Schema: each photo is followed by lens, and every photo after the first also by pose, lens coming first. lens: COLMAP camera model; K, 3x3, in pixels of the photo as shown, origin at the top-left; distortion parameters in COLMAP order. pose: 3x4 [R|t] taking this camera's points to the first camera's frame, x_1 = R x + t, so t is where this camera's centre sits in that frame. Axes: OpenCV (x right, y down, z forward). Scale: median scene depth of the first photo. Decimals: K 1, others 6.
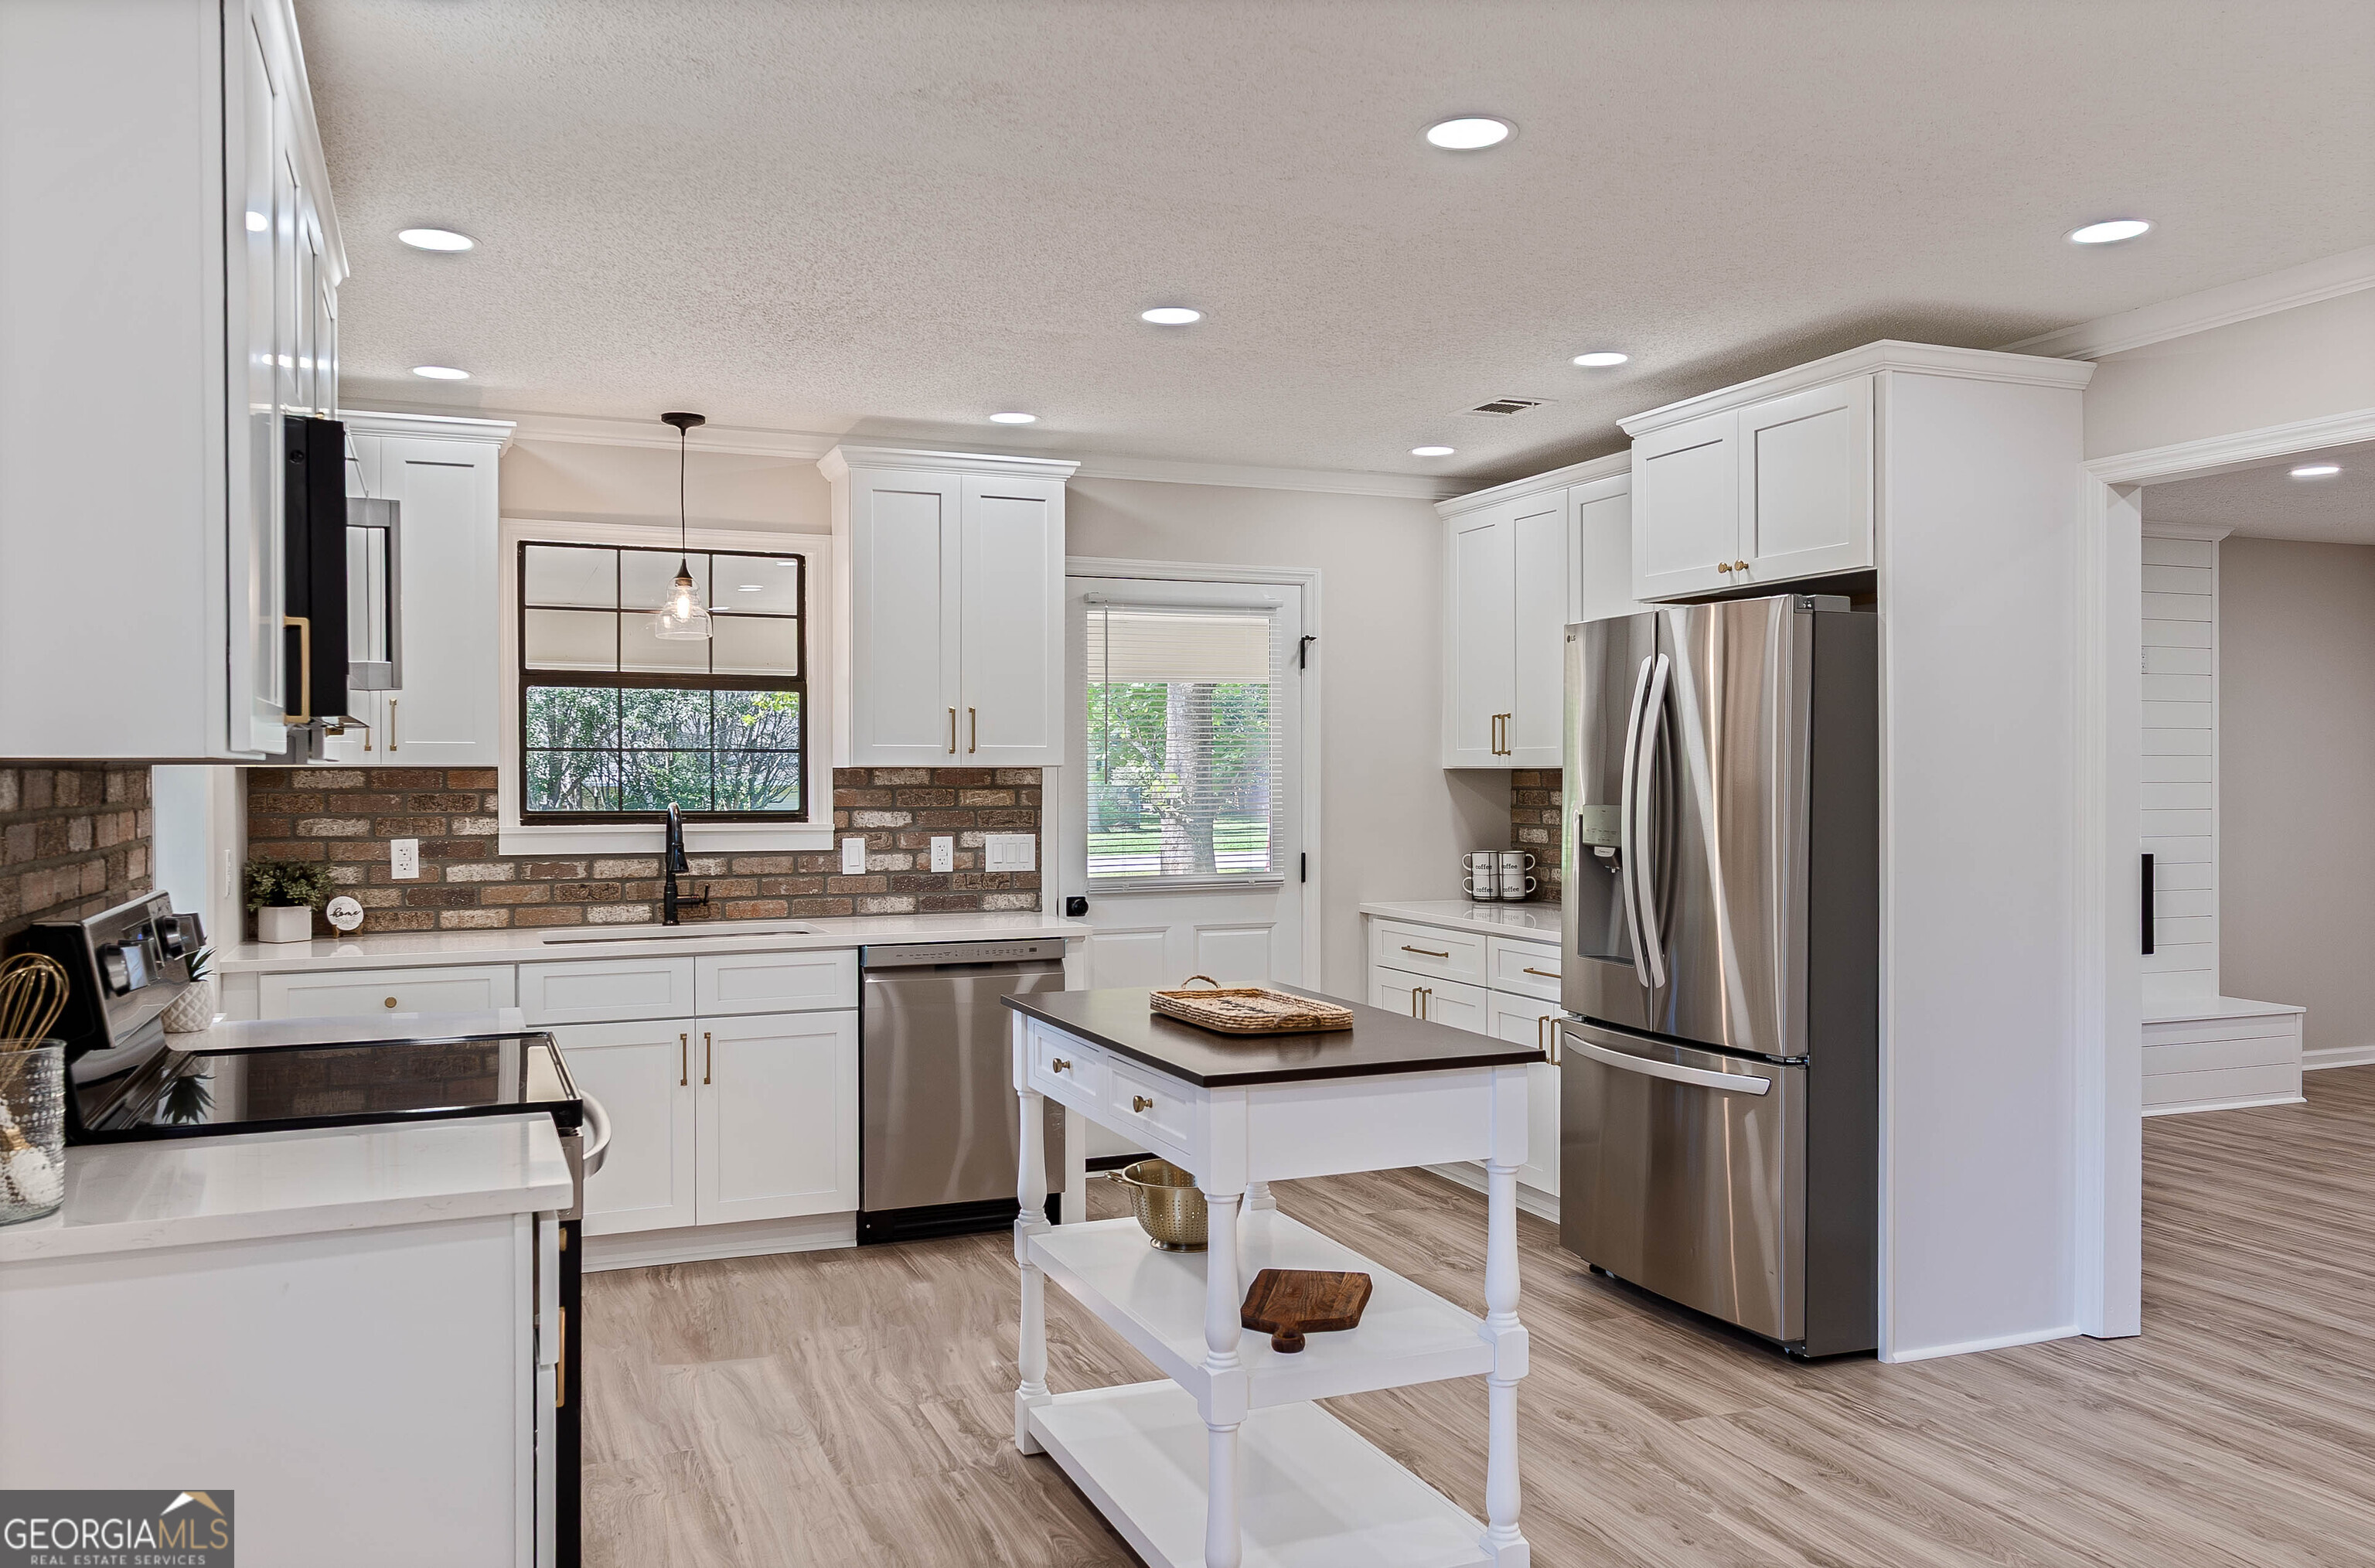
lens RADIAL K [[1744.9, 0, 1187.5], [0, 1744.9, 784.0], [0, 0, 1]] dist [0.002210, 0.001995]
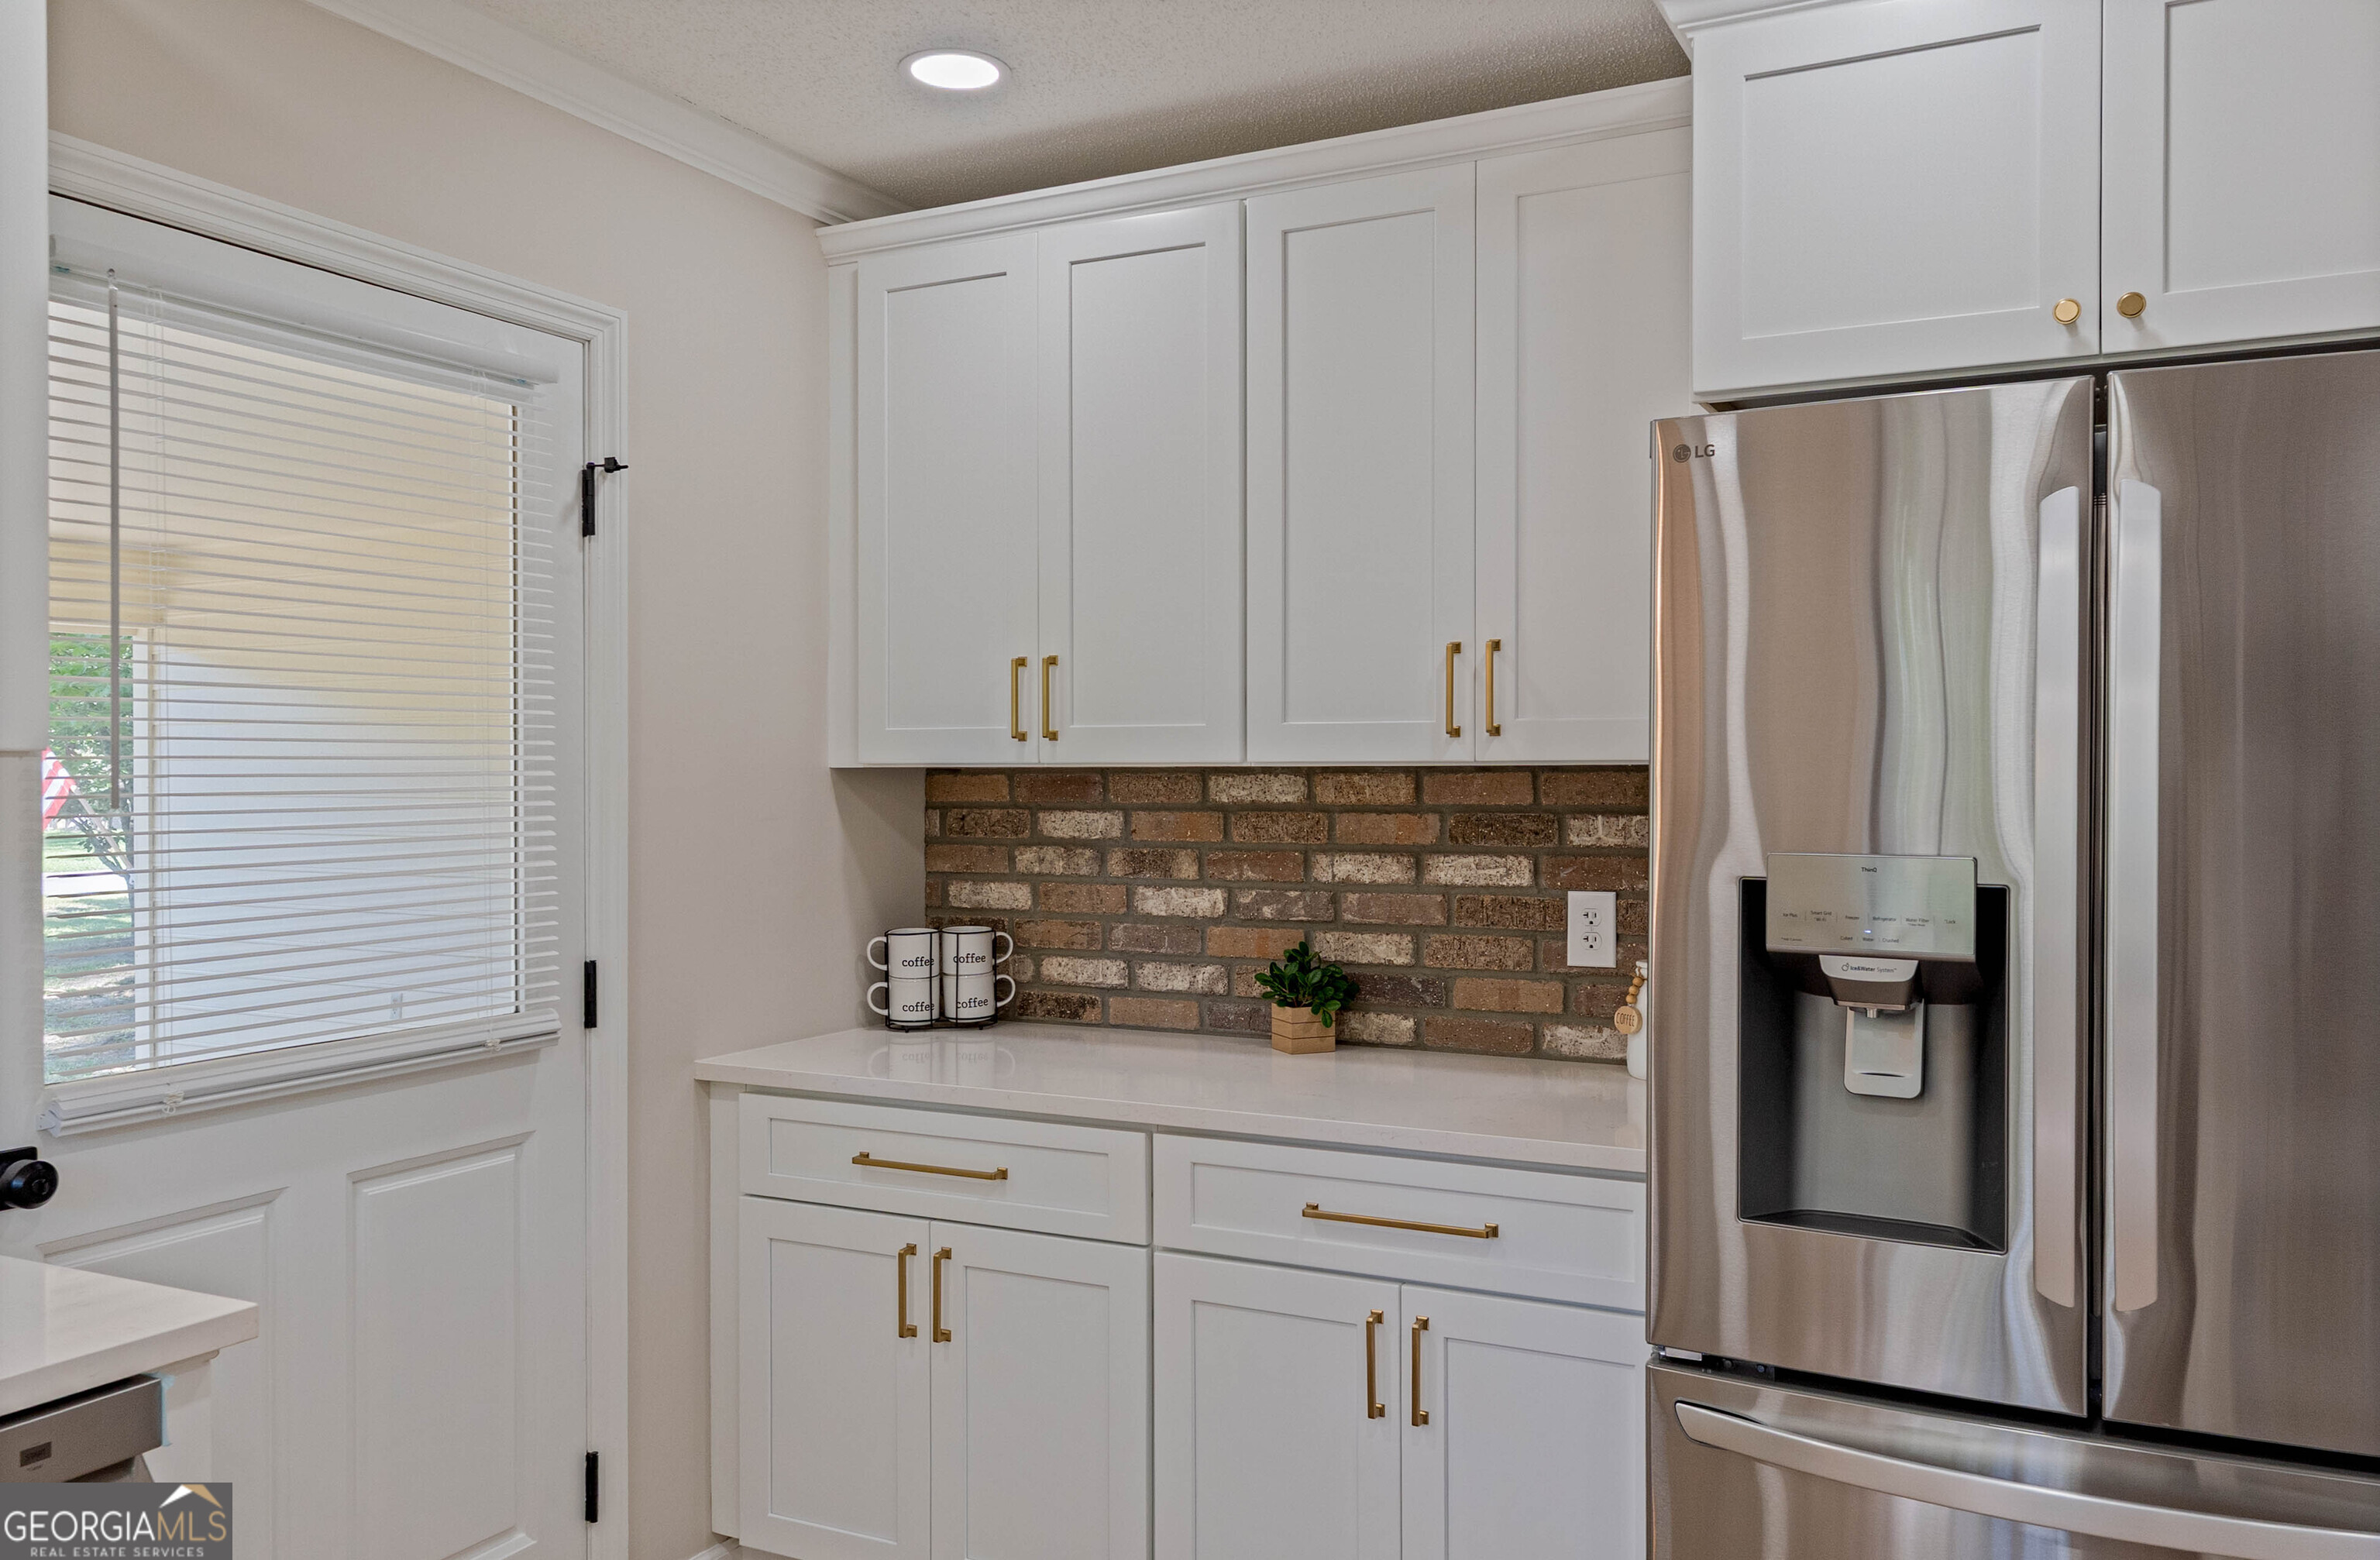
lens RADIAL K [[1779.4, 0, 1190.0], [0, 1779.4, 780.0], [0, 0, 1]] dist [0.001917, 0.001804]
pose [[0.735051, -0.001687, 0.678010, -0.122715], [0.001316, 0.999999, 0.001061, -0.005691], [-0.678011, 0.000113, 0.735052, 0.569753]]
